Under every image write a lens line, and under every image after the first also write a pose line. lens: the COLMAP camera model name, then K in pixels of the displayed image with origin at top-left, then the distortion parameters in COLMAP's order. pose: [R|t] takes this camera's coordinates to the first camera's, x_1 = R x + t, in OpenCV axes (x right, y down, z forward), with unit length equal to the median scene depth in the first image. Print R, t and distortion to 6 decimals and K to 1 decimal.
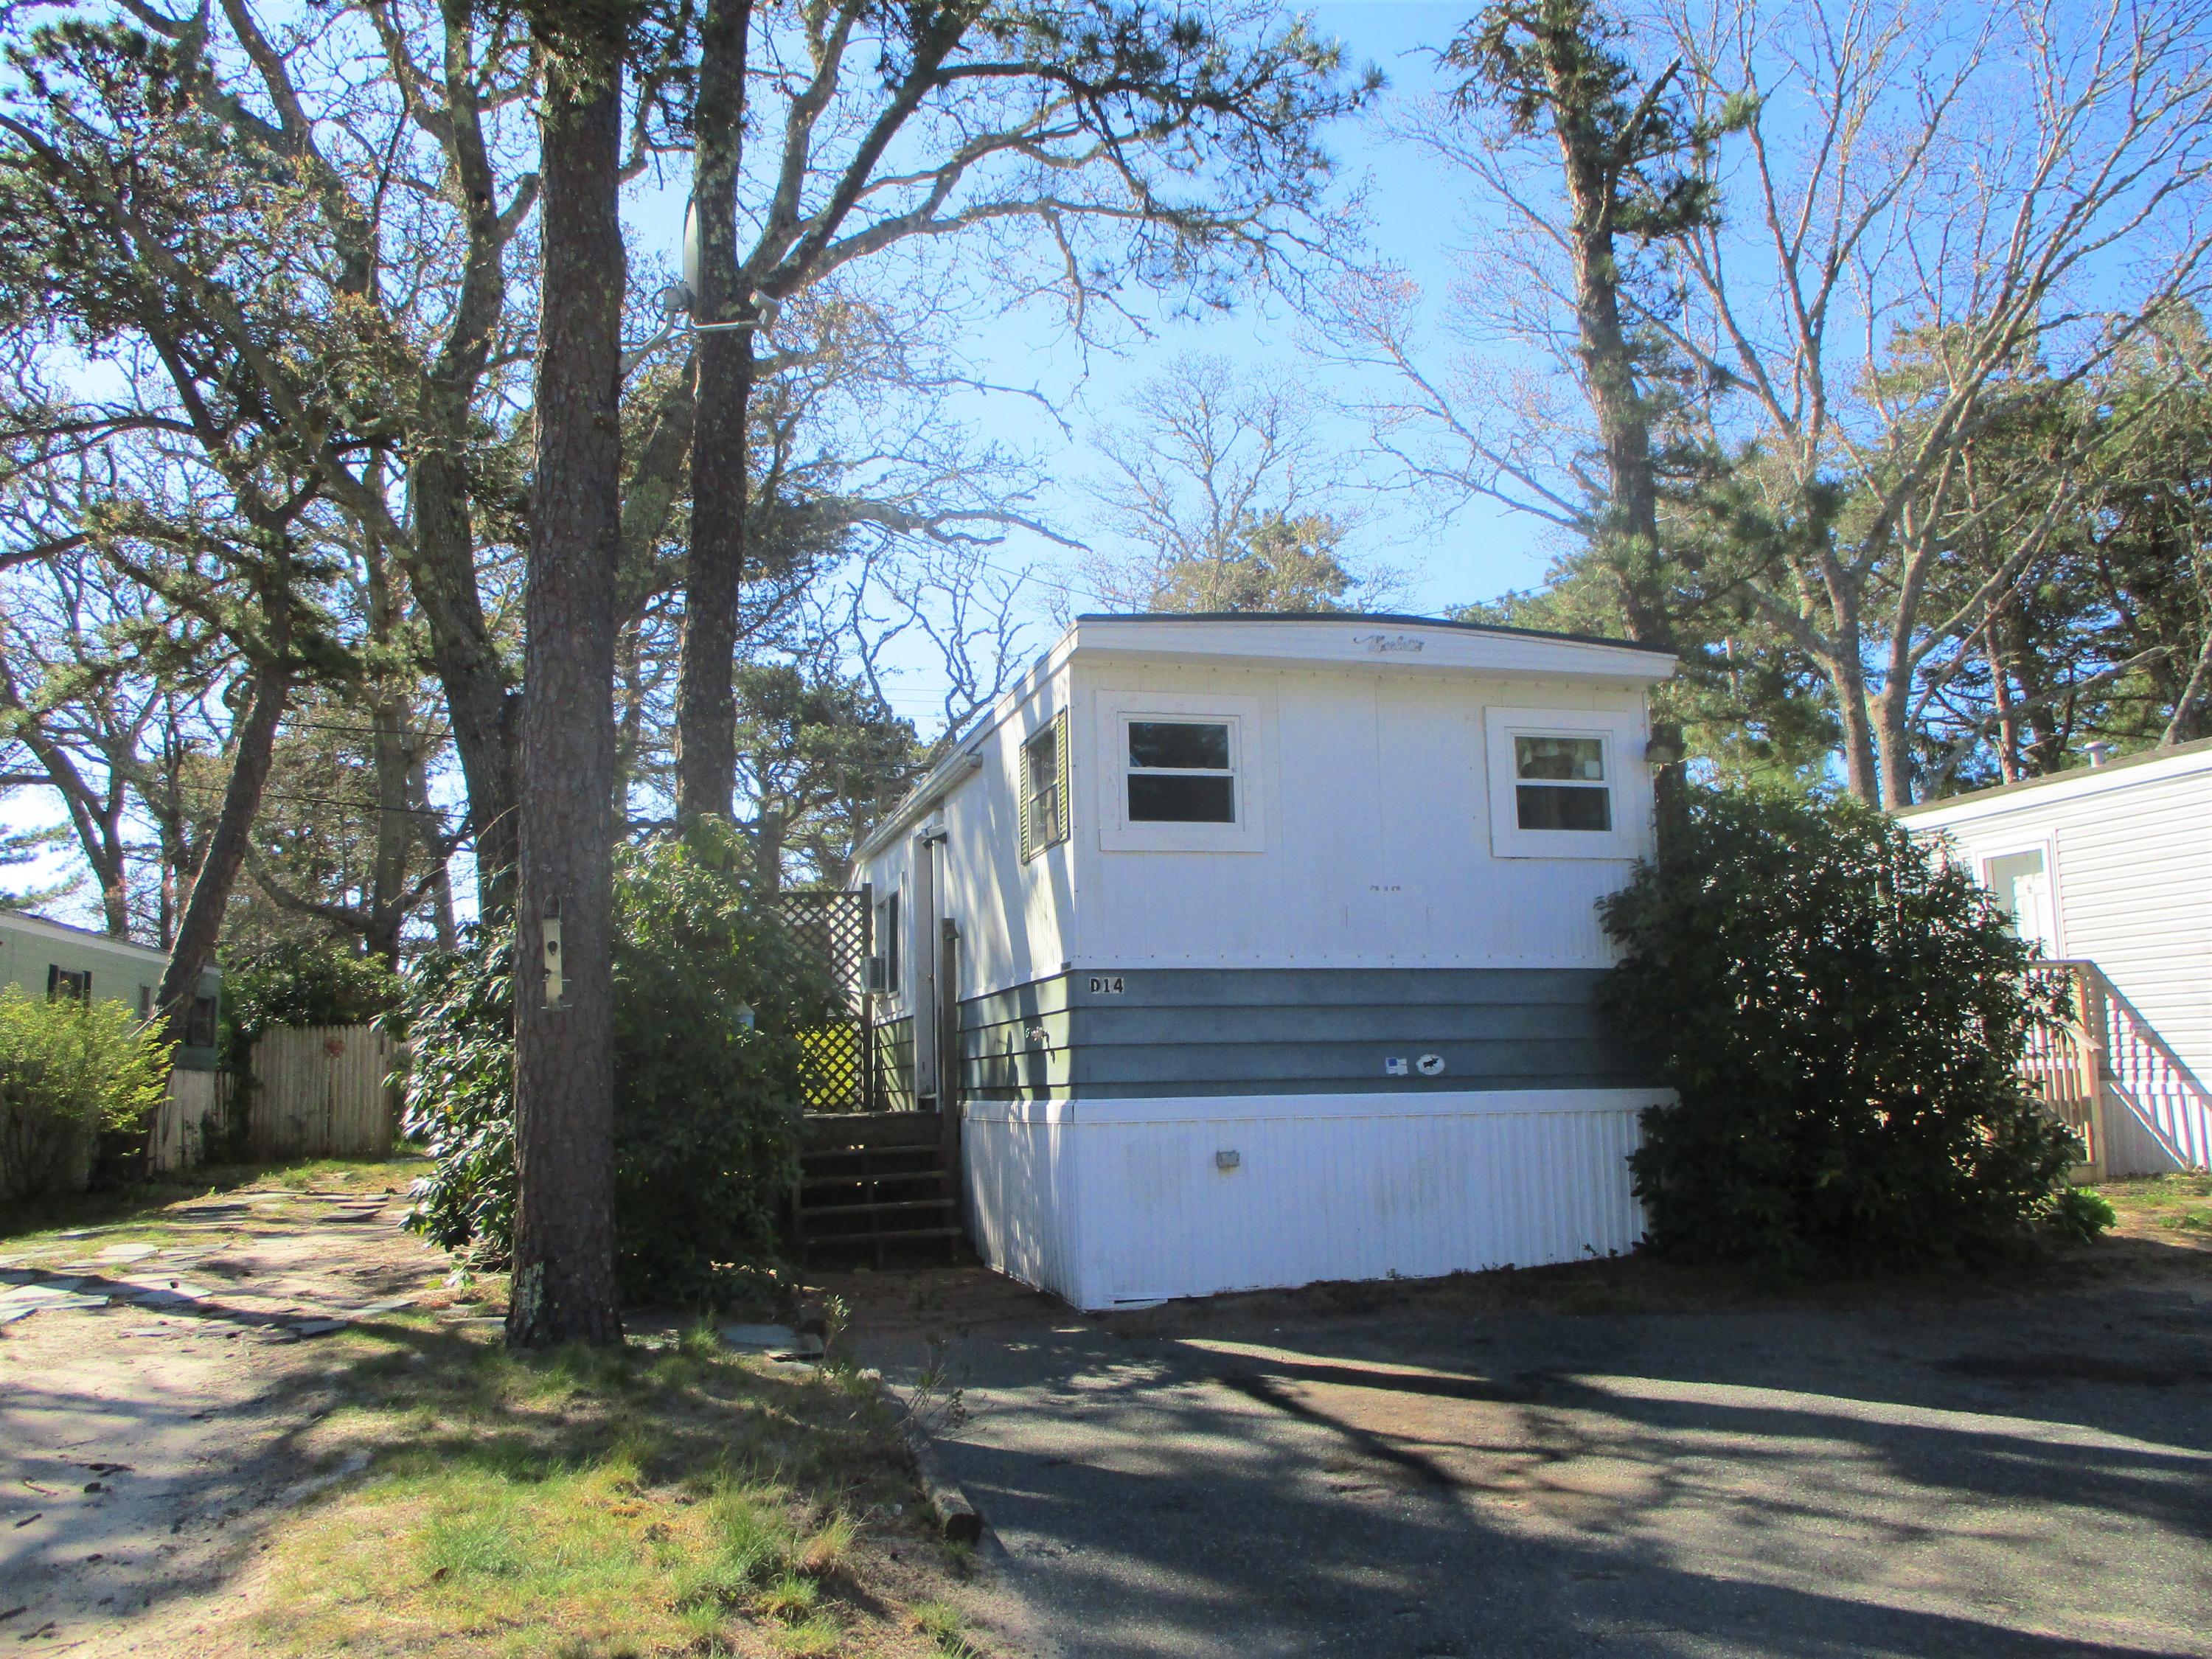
lens RADIAL K [[1856.9, 0, 1100.4], [0, 1856.9, 827.0], [0, 0, 1]] dist [-0.038241, 0.017699]
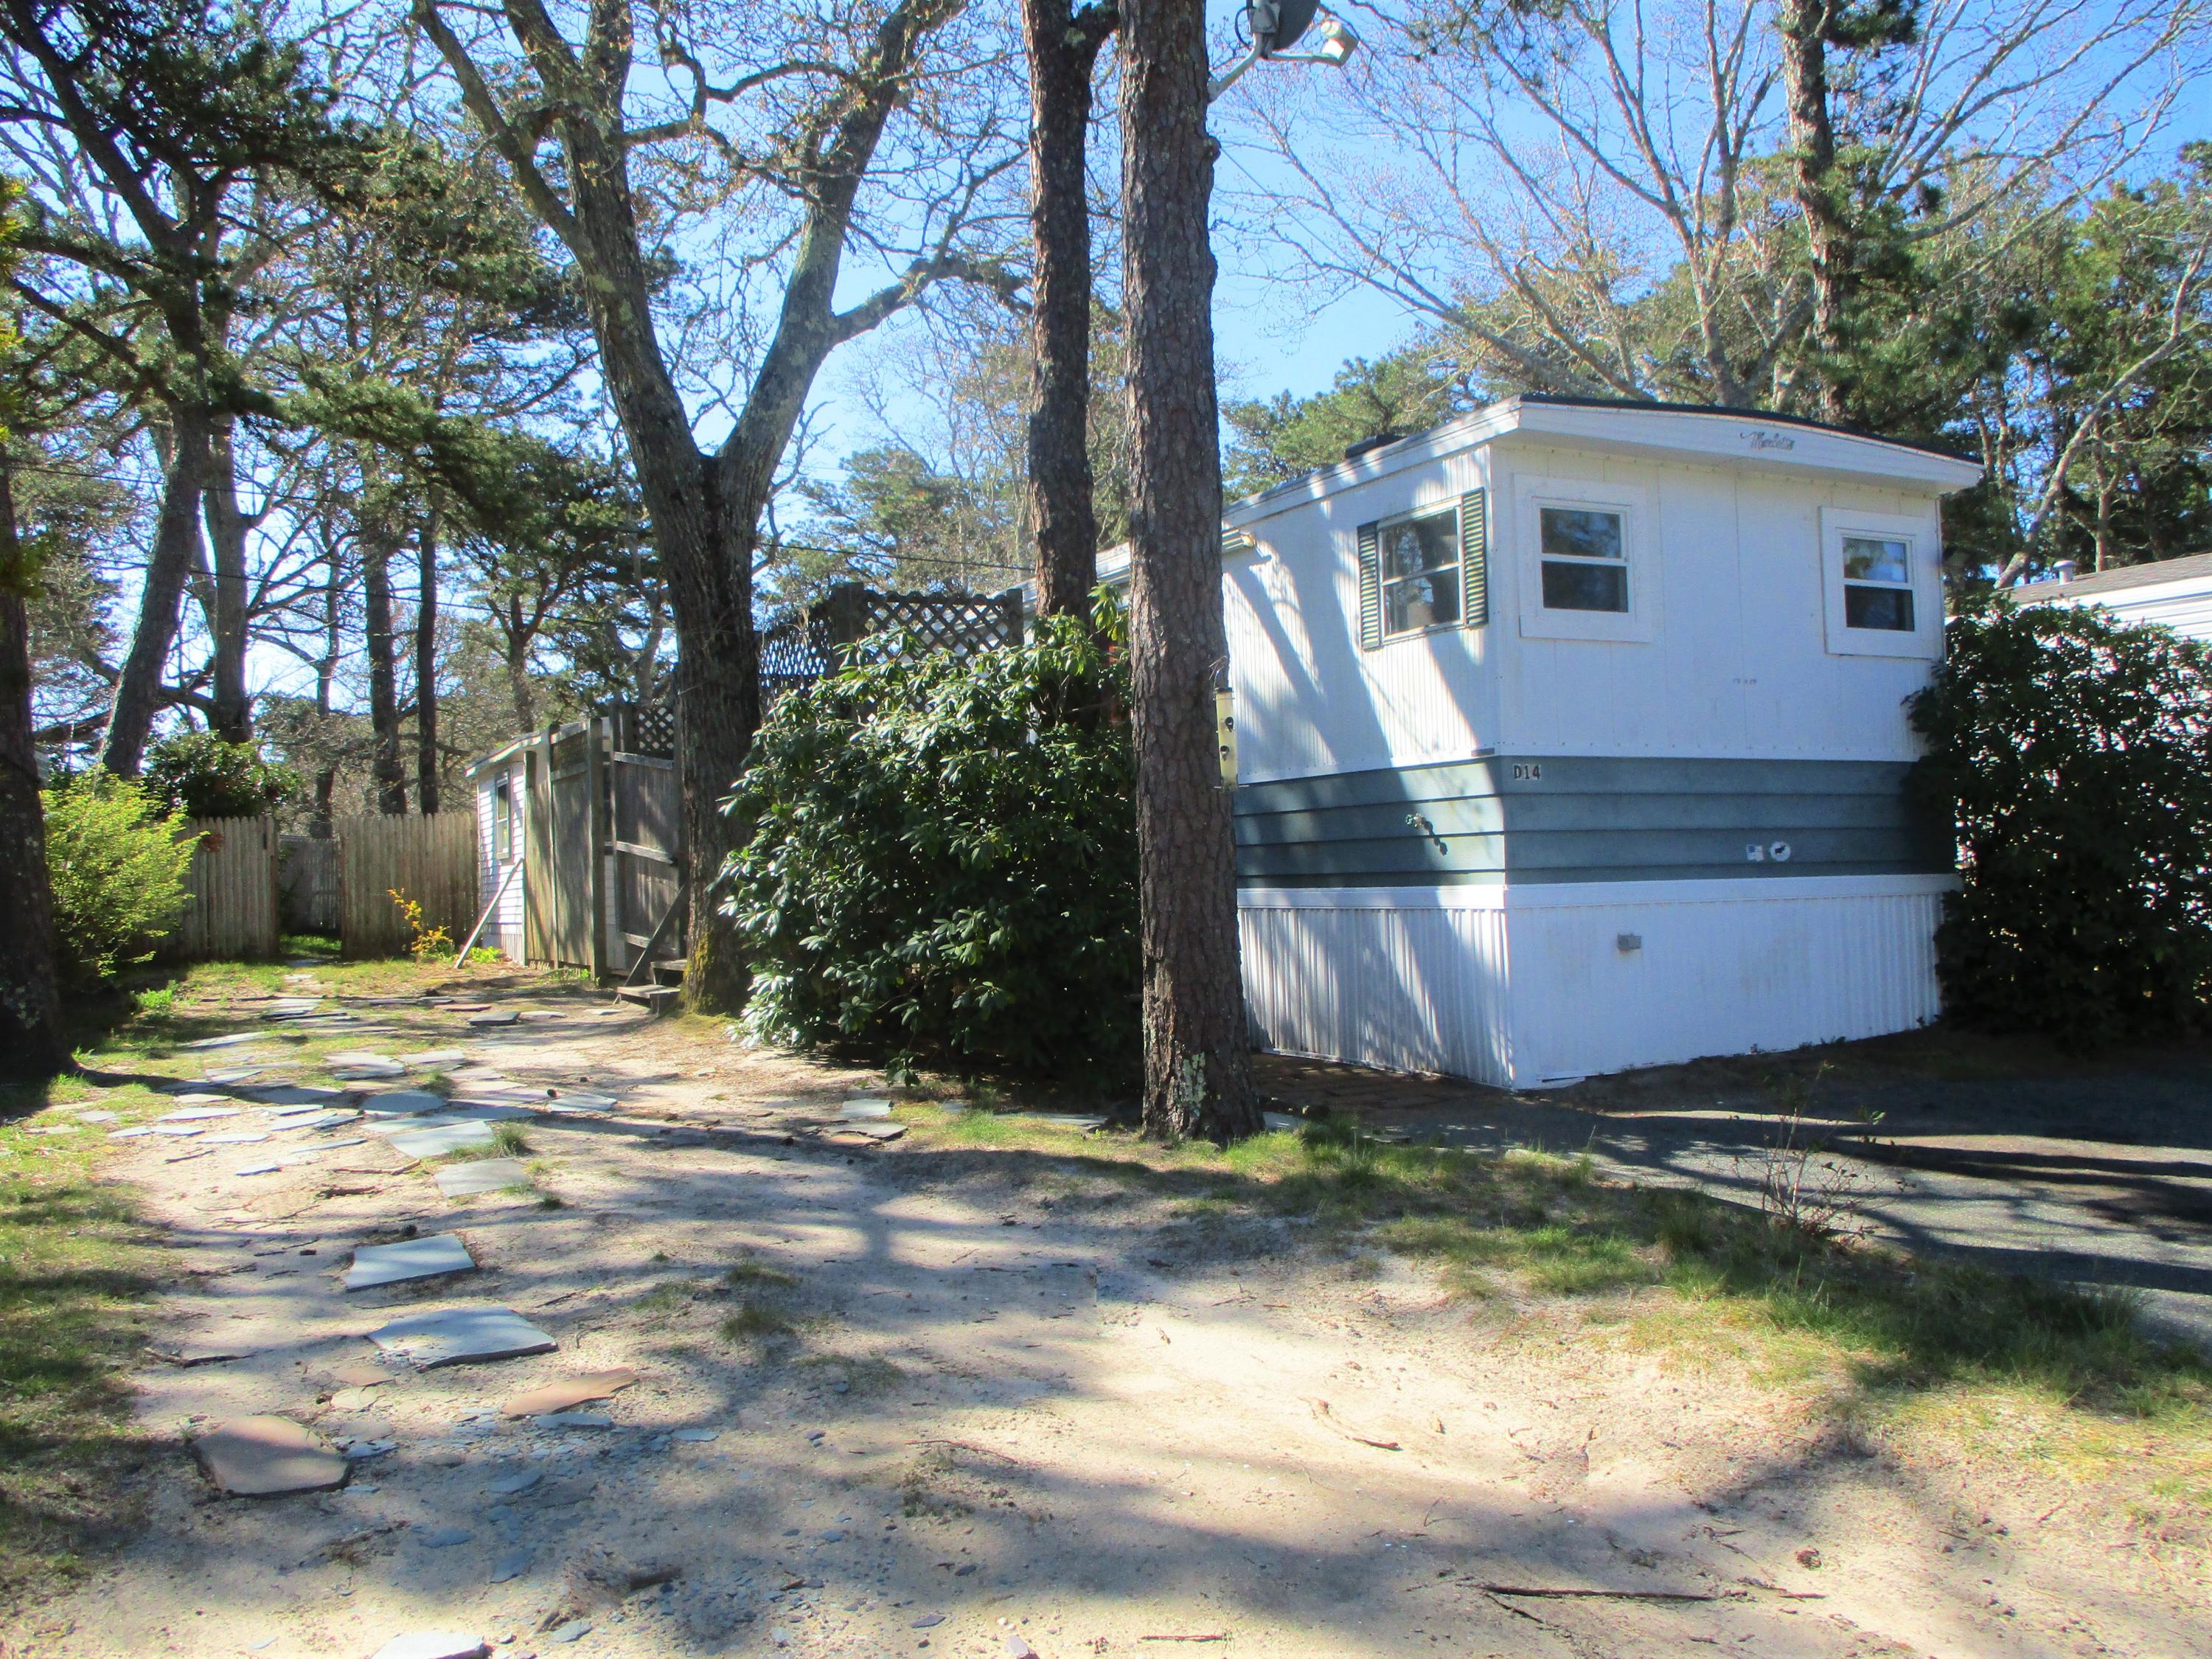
lens RADIAL K [[1856.9, 0, 1103.2], [0, 1856.9, 826.8], [0, 0, 1]] dist [-0.038241, 0.017699]
pose [[0.979990, 0.003187, 0.199023, -0.402716], [-0.025015, 0.993916, 0.107261, 0.012236], [-0.197470, -0.110093, 0.974107, 0.061591]]
